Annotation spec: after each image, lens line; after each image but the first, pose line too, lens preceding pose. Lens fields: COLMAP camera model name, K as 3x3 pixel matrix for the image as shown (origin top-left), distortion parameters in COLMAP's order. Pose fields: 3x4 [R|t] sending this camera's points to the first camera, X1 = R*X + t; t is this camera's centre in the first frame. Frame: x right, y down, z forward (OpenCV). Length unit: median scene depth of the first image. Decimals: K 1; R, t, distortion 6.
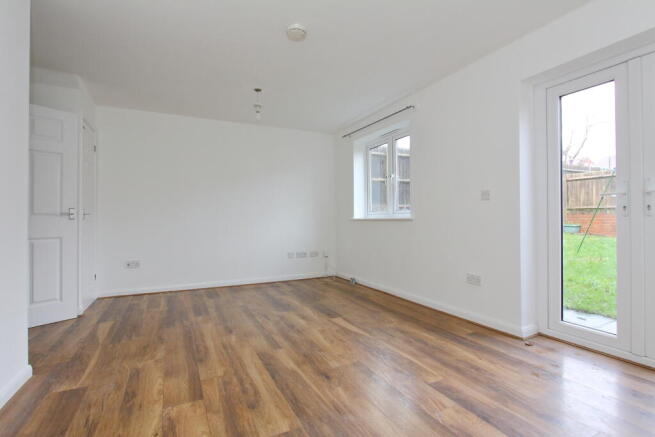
lens RADIAL K [[316.8, 0, 324.7], [0, 316.8, 213.3], [0, 0, 1]] dist [-0.002114, -0.000412]
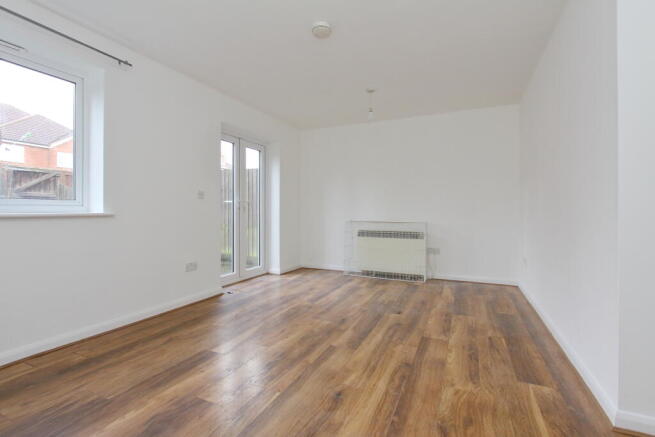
lens RADIAL K [[316.8, 0, 324.7], [0, 316.8, 213.3], [0, 0, 1]] dist [-0.002114, -0.000412]
pose [[-0.640262, 0.003633, 0.768148, -0.959663], [-0.008223, 0.999899, -0.011583, 0.030385], [-0.768113, -0.013732, -0.640168, 1.799842]]
